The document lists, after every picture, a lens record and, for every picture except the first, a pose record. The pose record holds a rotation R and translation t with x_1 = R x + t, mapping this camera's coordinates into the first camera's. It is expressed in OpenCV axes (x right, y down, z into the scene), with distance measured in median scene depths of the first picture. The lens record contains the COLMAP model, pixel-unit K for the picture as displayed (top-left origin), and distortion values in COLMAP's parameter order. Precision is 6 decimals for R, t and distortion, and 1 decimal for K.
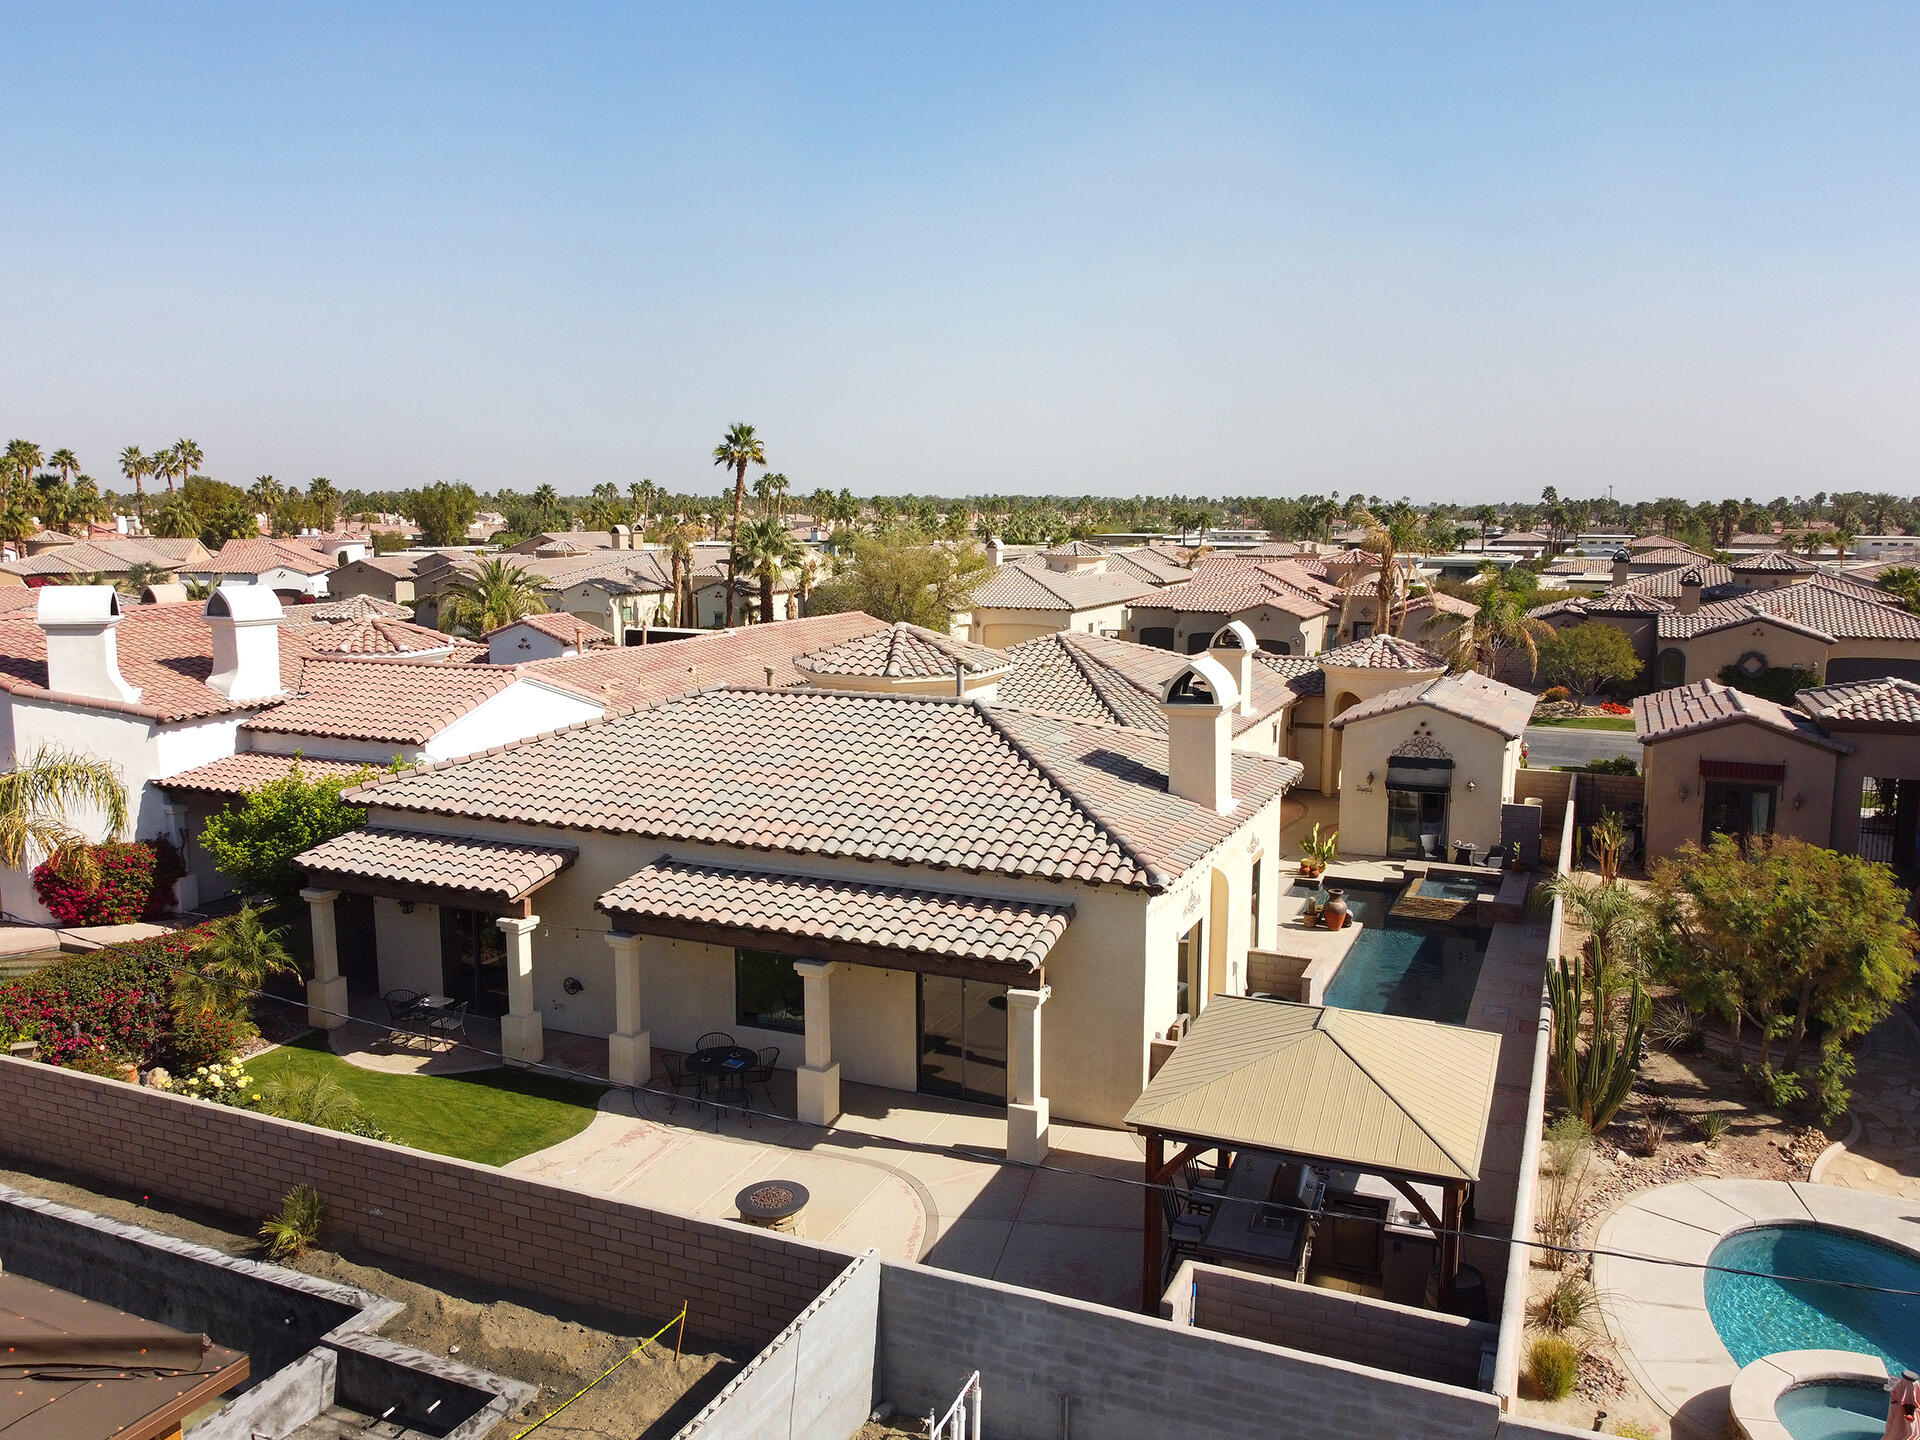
lens RADIAL K [[1459.3, 0, 970.1], [0, 1459.3, 716.1], [0, 0, 1]] dist [-0.003843, 0.005950]
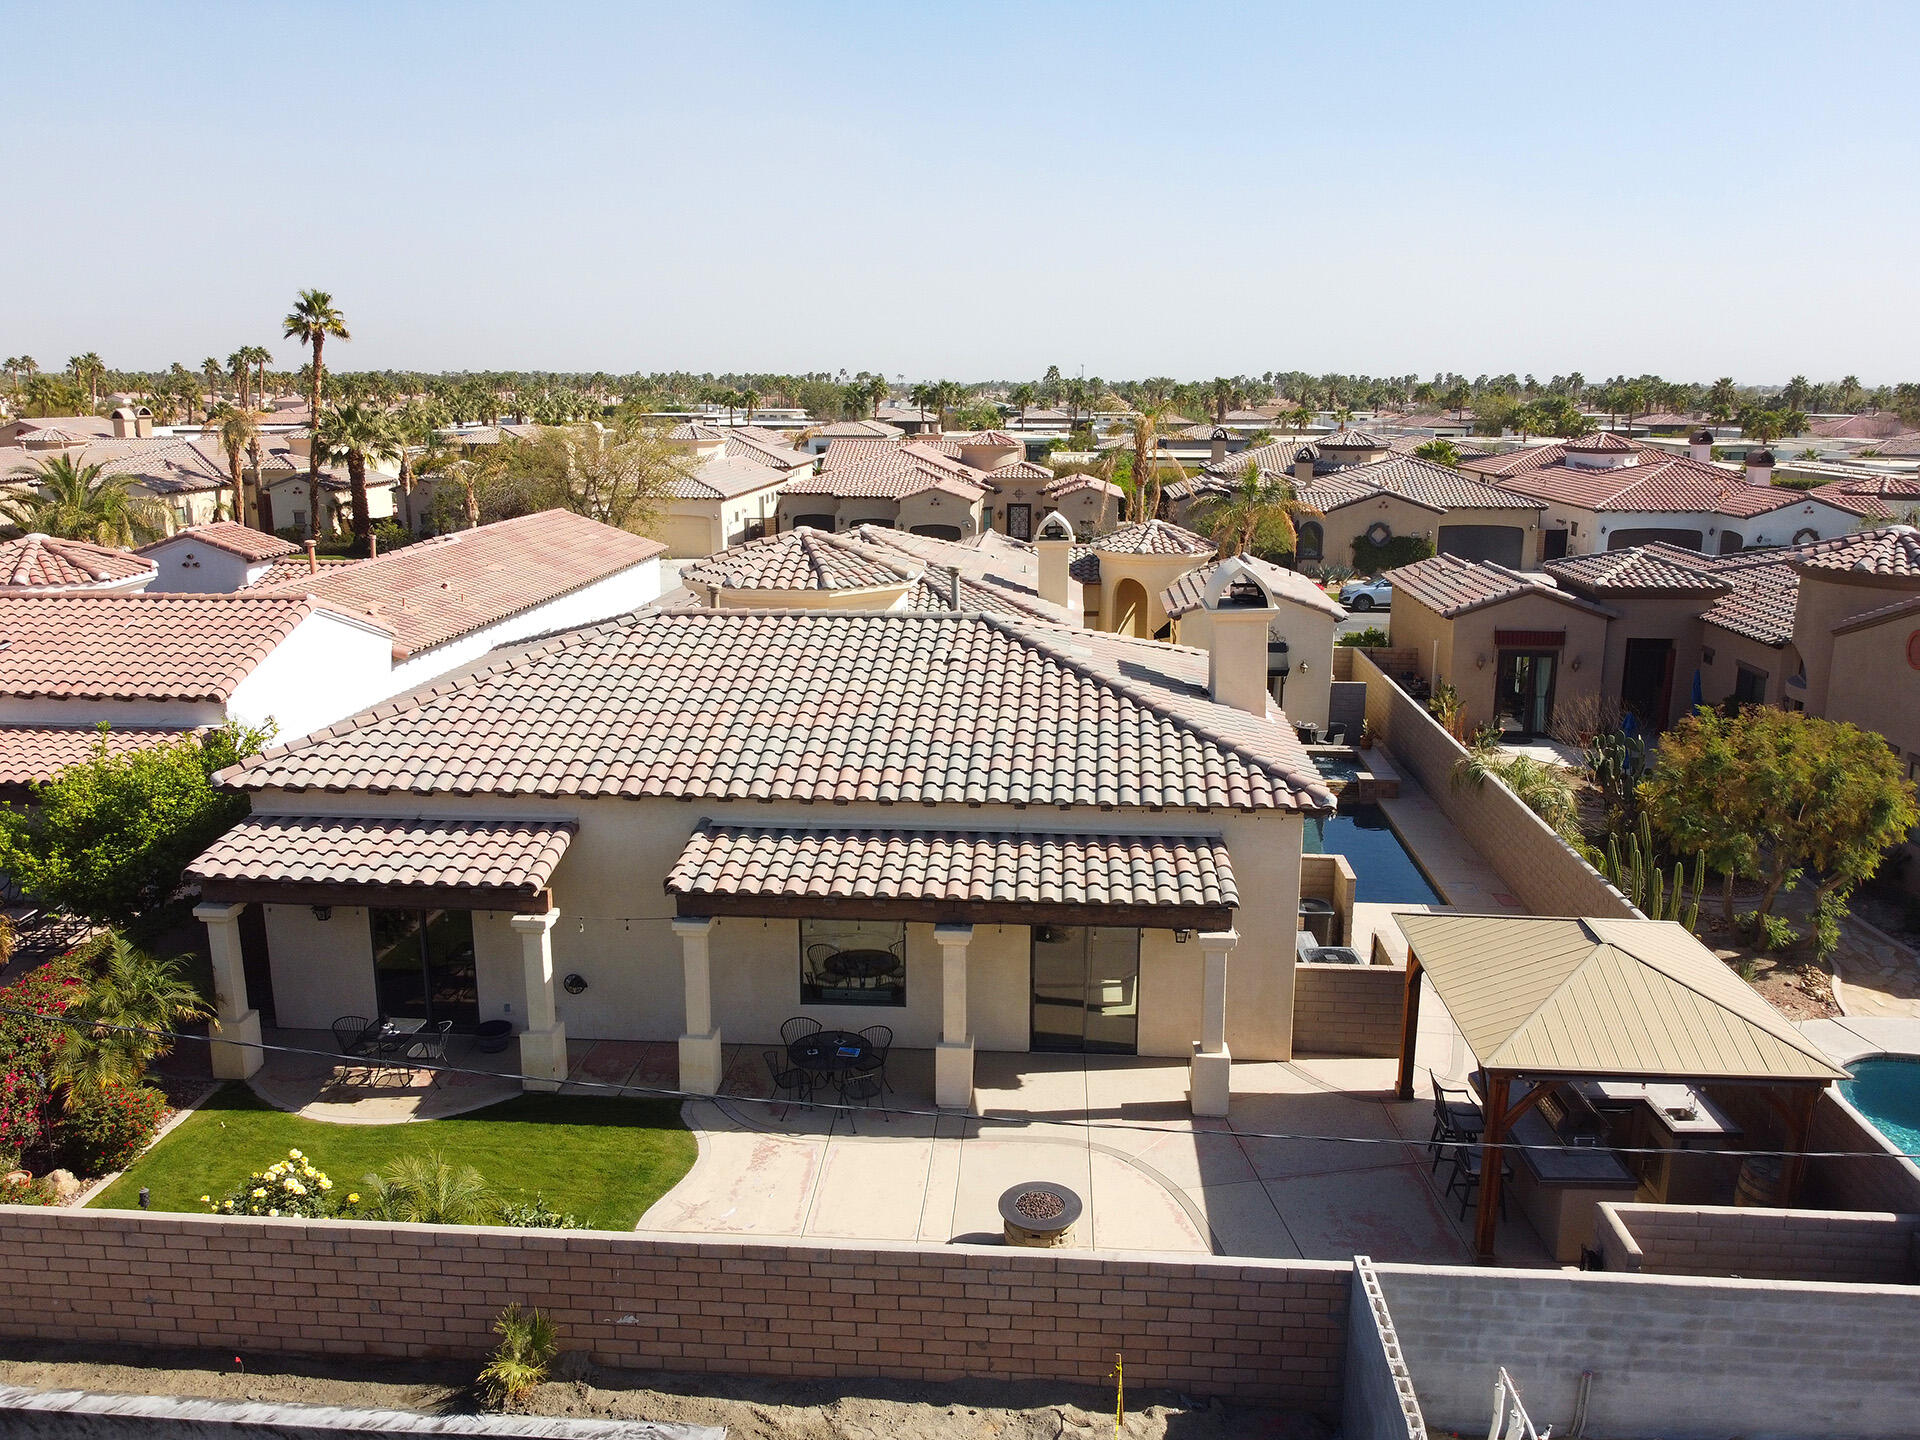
lens RADIAL K [[1459.3, 0, 970.1], [0, 1459.3, 716.1], [0, 0, 1]] dist [-0.003843, 0.005950]
pose [[0.942348, -0.073447, 0.326474, -0.339643], [0.046646, 0.994922, 0.089187, -0.032407], [-0.331367, -0.068817, 0.940989, 0.162660]]
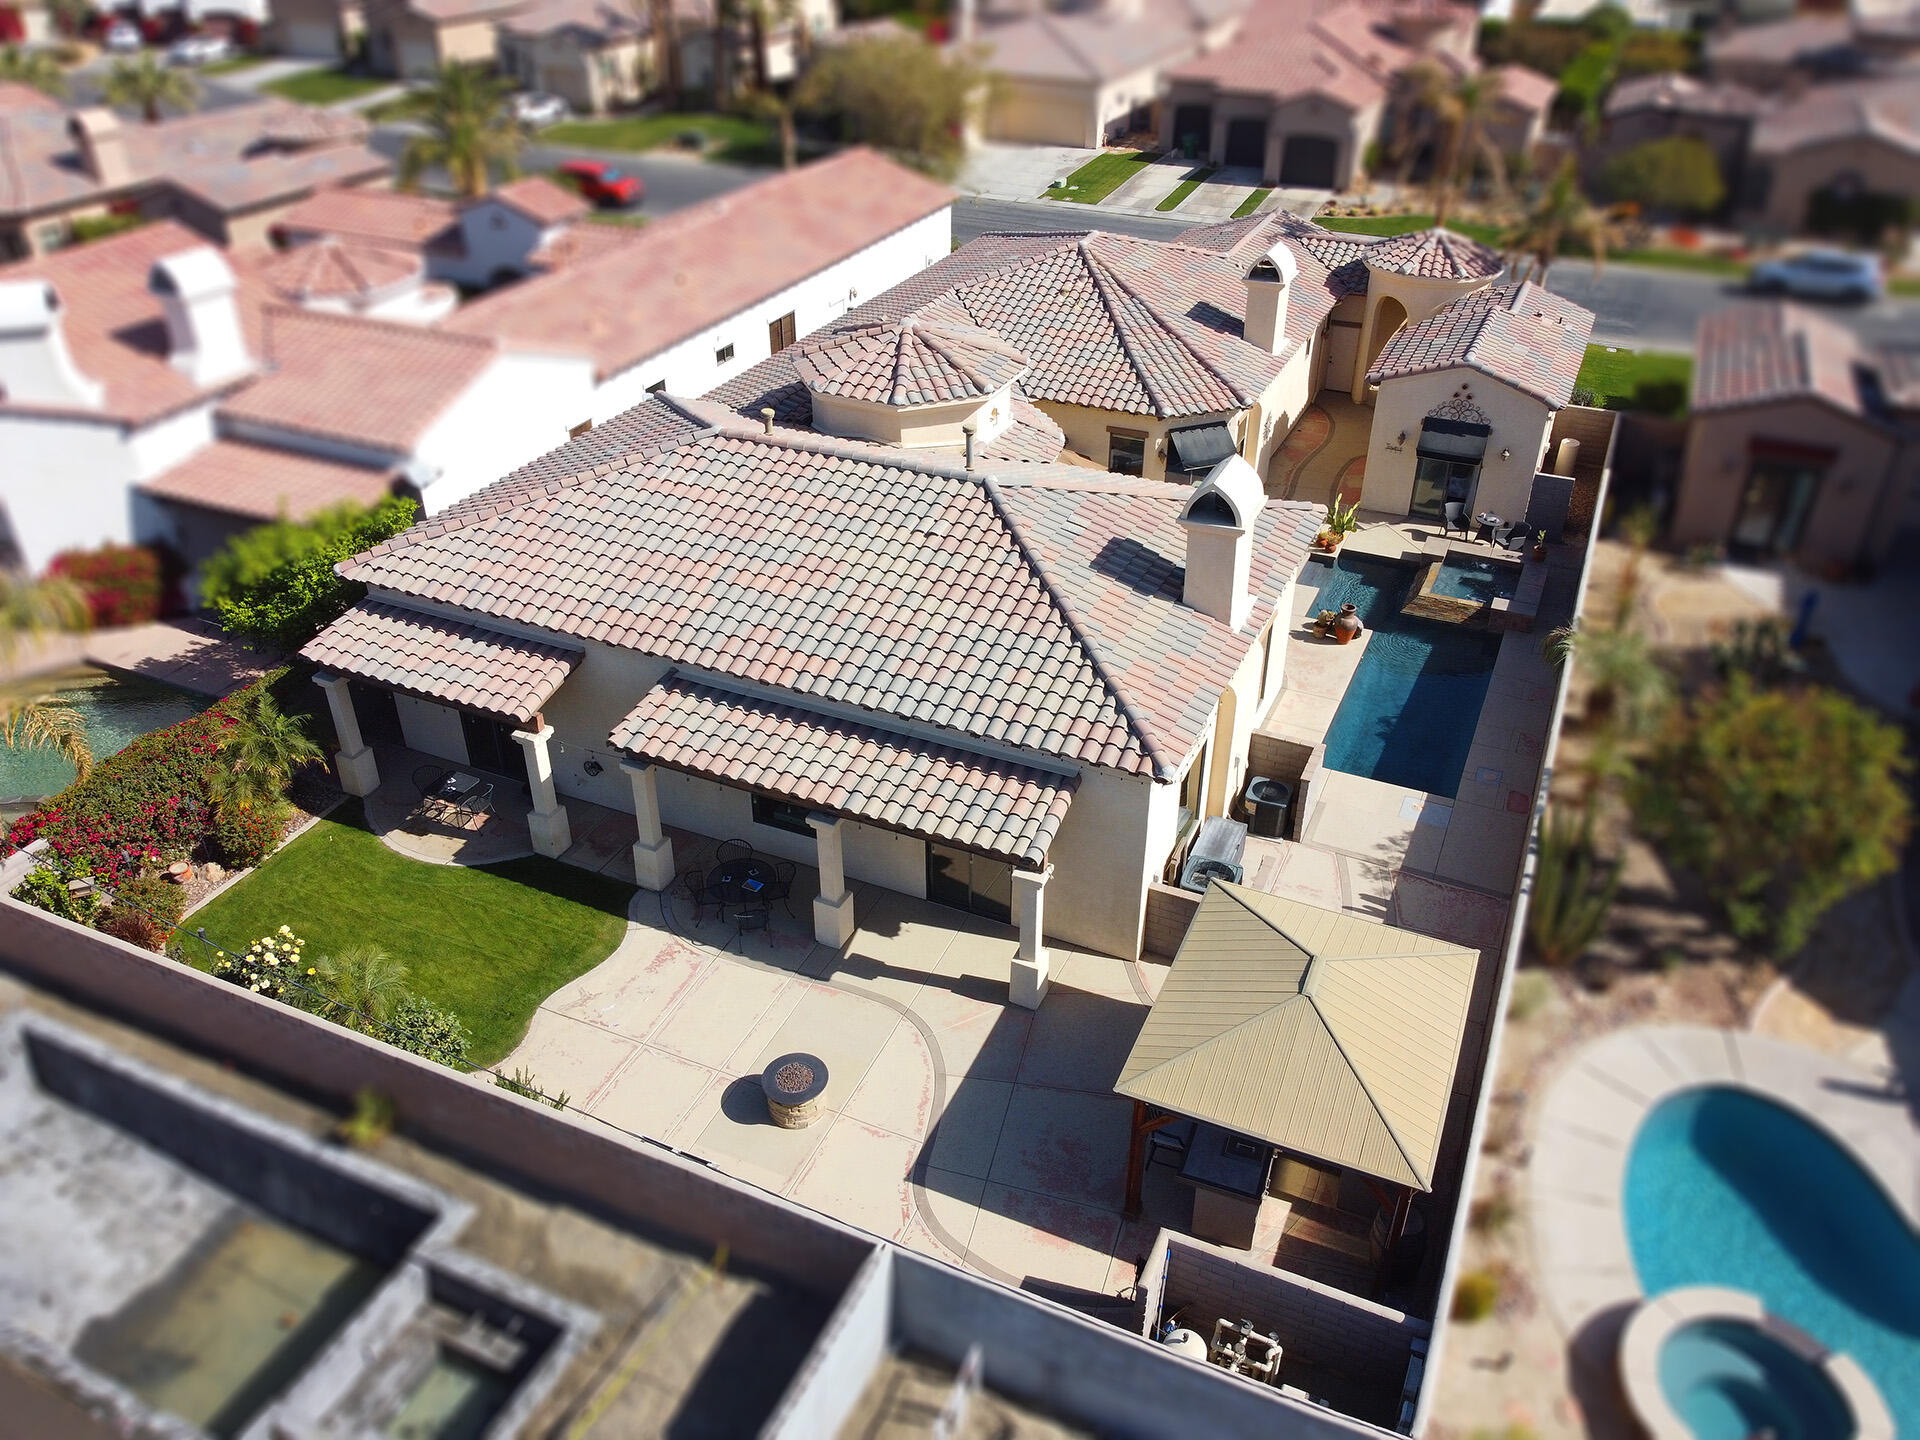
lens RADIAL K [[1459.3, 0, 970.1], [0, 1459.3, 716.1], [0, 0, 1]] dist [-0.003843, 0.005950]
pose [[0.999924, 0.008858, -0.008596, 0.003175], [-0.004574, 0.912722, 0.408555, -0.287210], [0.011464, -0.408485, 0.912693, 0.081897]]
